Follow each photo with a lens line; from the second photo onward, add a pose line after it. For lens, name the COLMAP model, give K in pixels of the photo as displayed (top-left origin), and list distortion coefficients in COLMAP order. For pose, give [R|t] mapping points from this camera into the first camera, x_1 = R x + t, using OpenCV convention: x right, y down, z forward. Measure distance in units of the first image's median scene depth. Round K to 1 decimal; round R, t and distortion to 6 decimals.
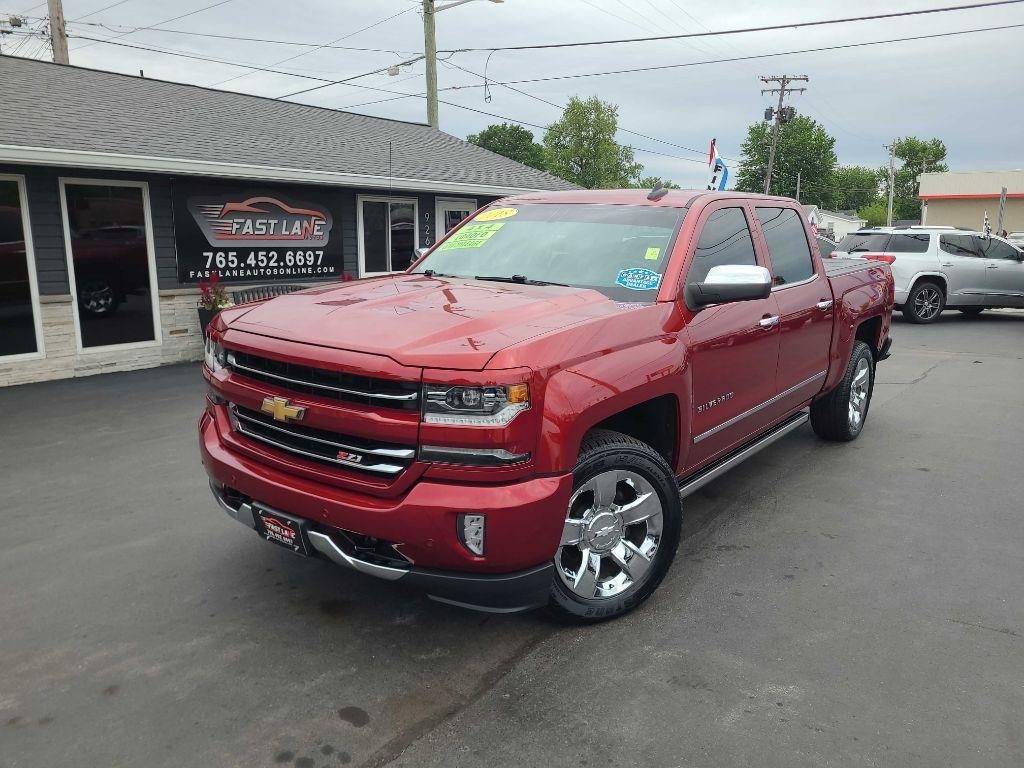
lens RADIAL K [[754.4, 0, 523.5], [0, 754.4, 379.1], [0, 0, 1]] dist [0.030348, -0.008025]
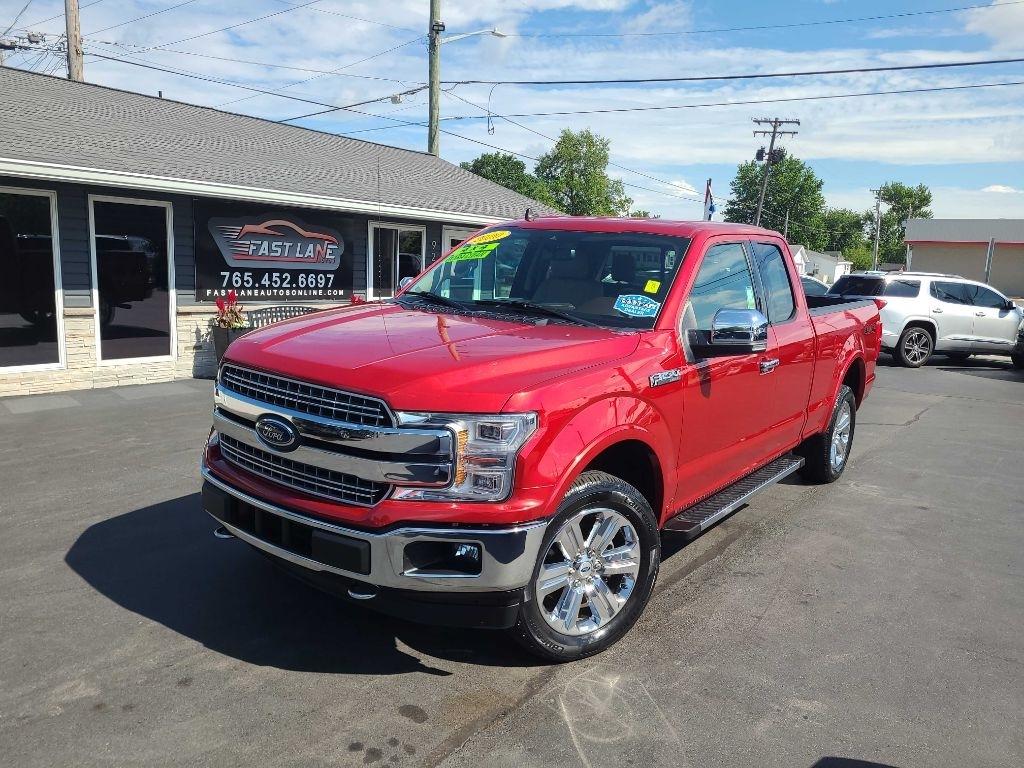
lens RADIAL K [[754.6, 0, 512.3], [0, 754.6, 385.5], [0, 0, 1]] dist [0.032761, -0.009275]
pose [[0.999242, 0.037884, 0.008946, -0.028748], [-0.037621, 0.998903, -0.027894, 0.000653], [-0.009993, 0.027536, 0.999571, -0.024694]]
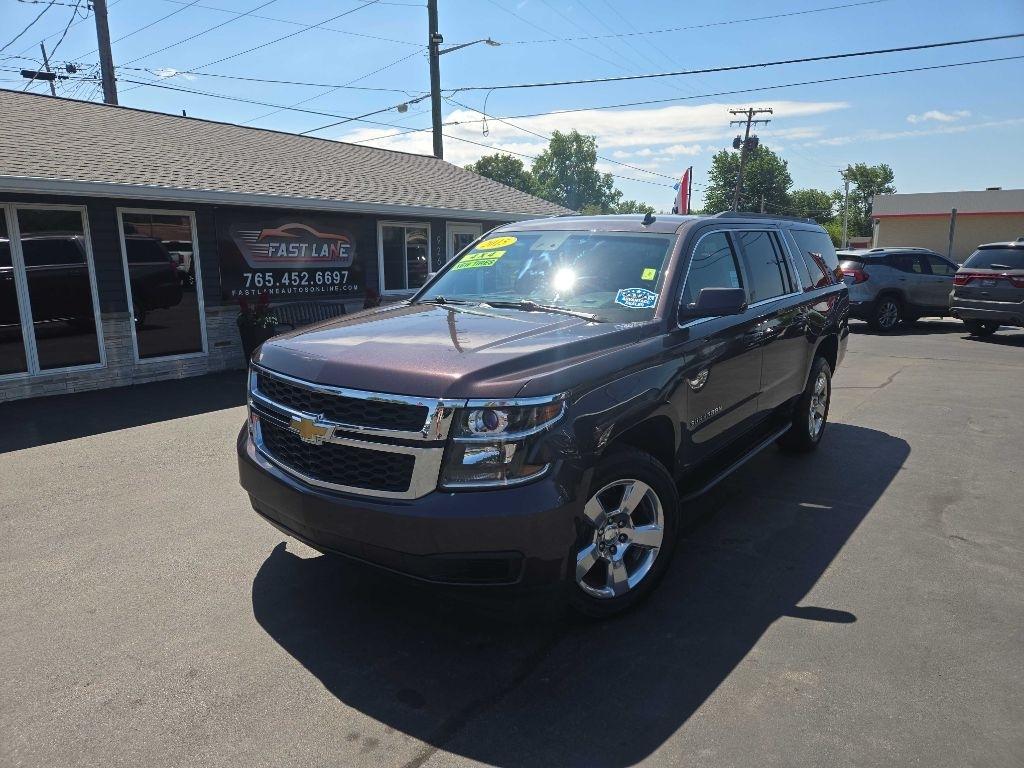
lens RADIAL K [[665.3, 0, 505.0], [0, 665.3, 390.8], [0, 0, 1]] dist [0.048330, -0.028289]
pose [[0.999885, -0.003706, -0.014729, -0.018453], [0.003922, 0.999885, 0.014654, -0.005126], [0.014673, -0.014710, 0.999784, 0.007212]]
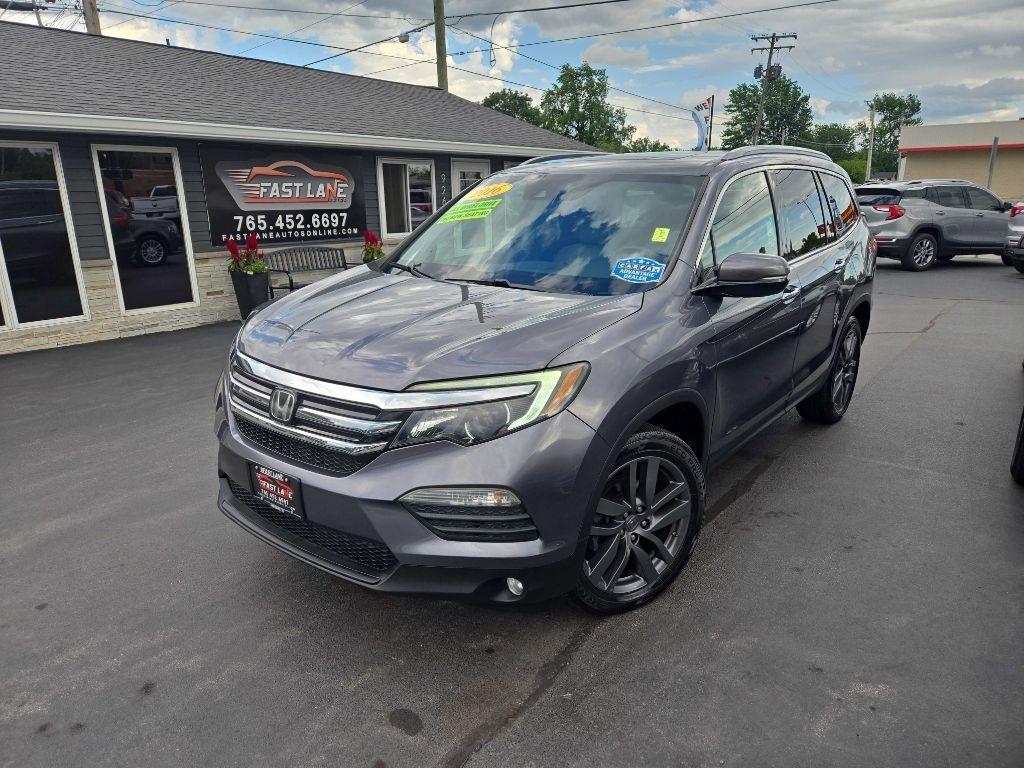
lens RADIAL K [[665.3, 0, 505.0], [0, 665.3, 390.8], [0, 0, 1]] dist [0.048330, -0.028289]
pose [[0.999415, -0.011803, -0.032098, -0.018821], [0.014796, 0.995397, 0.094690, -0.008381], [0.030833, -0.095109, 0.994989, 0.060484]]
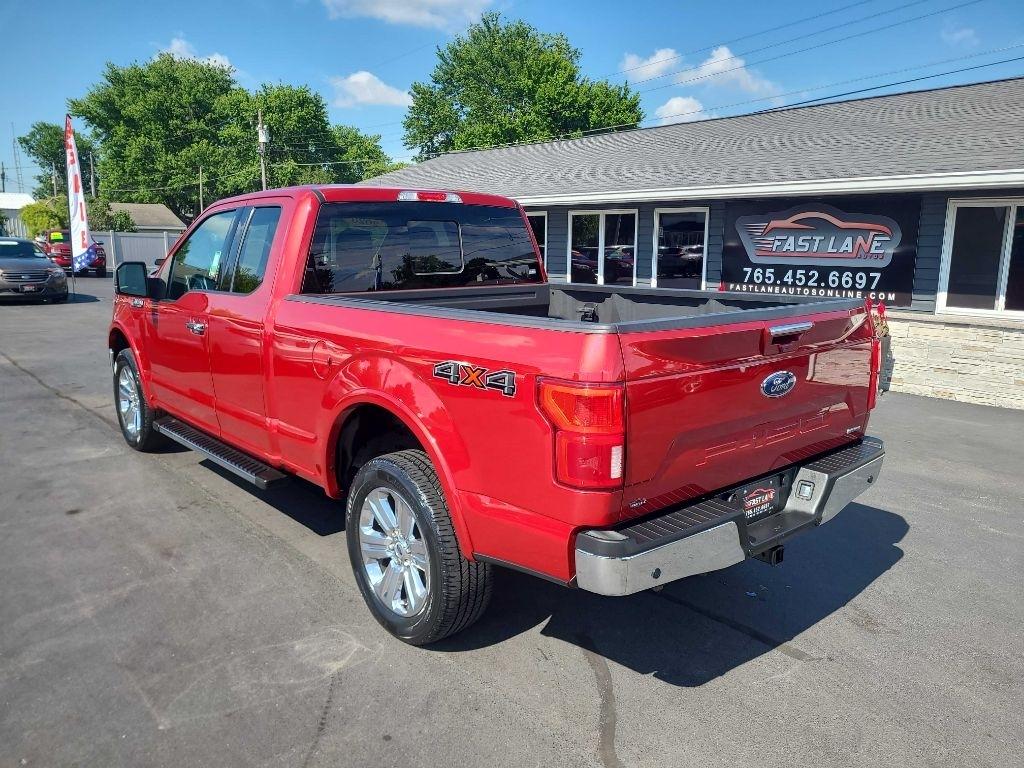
lens RADIAL K [[755.0, 0, 521.4], [0, 755.0, 386.8], [0, 0, 1]] dist [0.030158, 0.000942]
pose [[-0.173397, 0.171980, -0.969720, 0.663905], [-0.207754, 0.956090, 0.206711, -0.151427], [0.962690, 0.237306, -0.130054, 0.818649]]
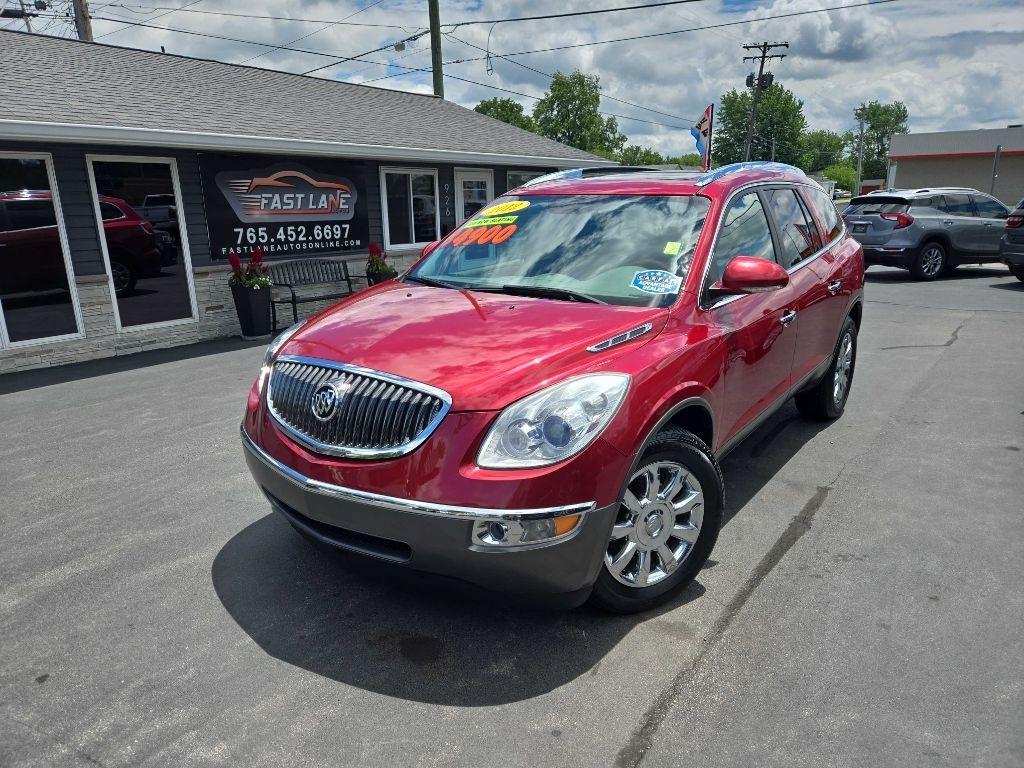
lens RADIAL K [[665.3, 0, 505.0], [0, 665.3, 390.8], [0, 0, 1]] dist [0.048330, -0.028289]
pose [[0.999648, -0.018032, -0.019451, -0.043657], [0.019615, 0.996227, 0.084535, -0.018481], [0.017853, -0.084887, 0.996231, 0.089075]]
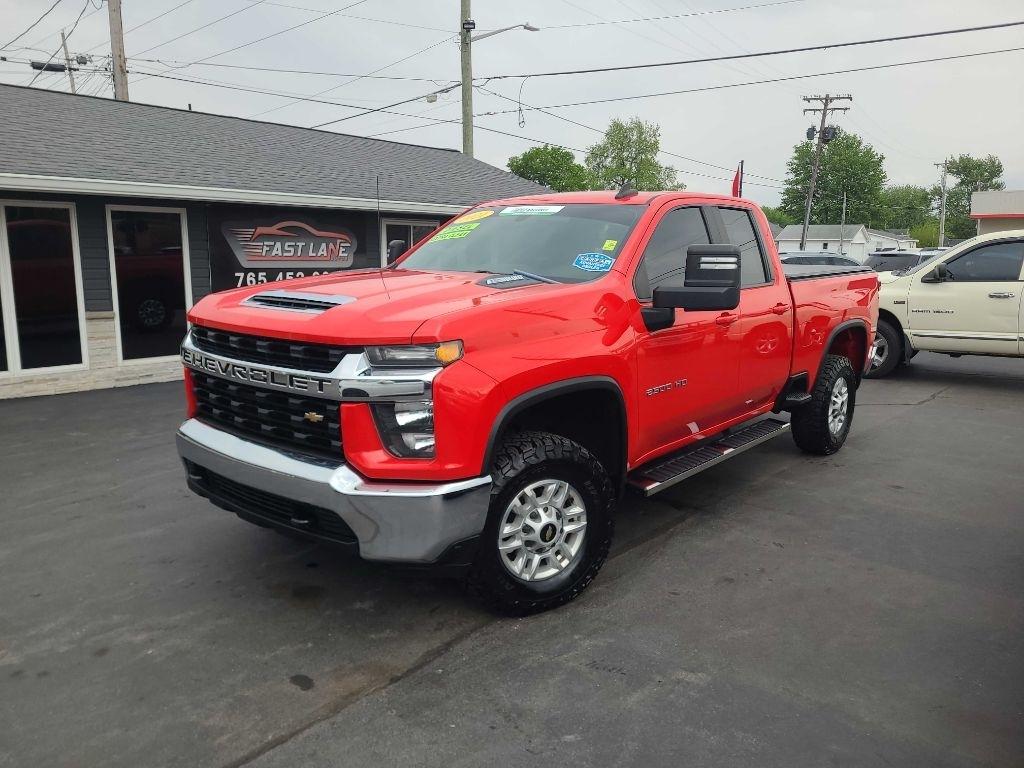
lens RADIAL K [[752.4, 0, 510.7], [0, 752.4, 375.5], [0, 0, 1]] dist [0.032890, -0.003699]
pose [[0.997316, 0.012595, -0.072125, 0.043538], [-0.014667, 0.999493, -0.028270, 0.002828], [0.071732, 0.029252, 0.996995, -0.033369]]
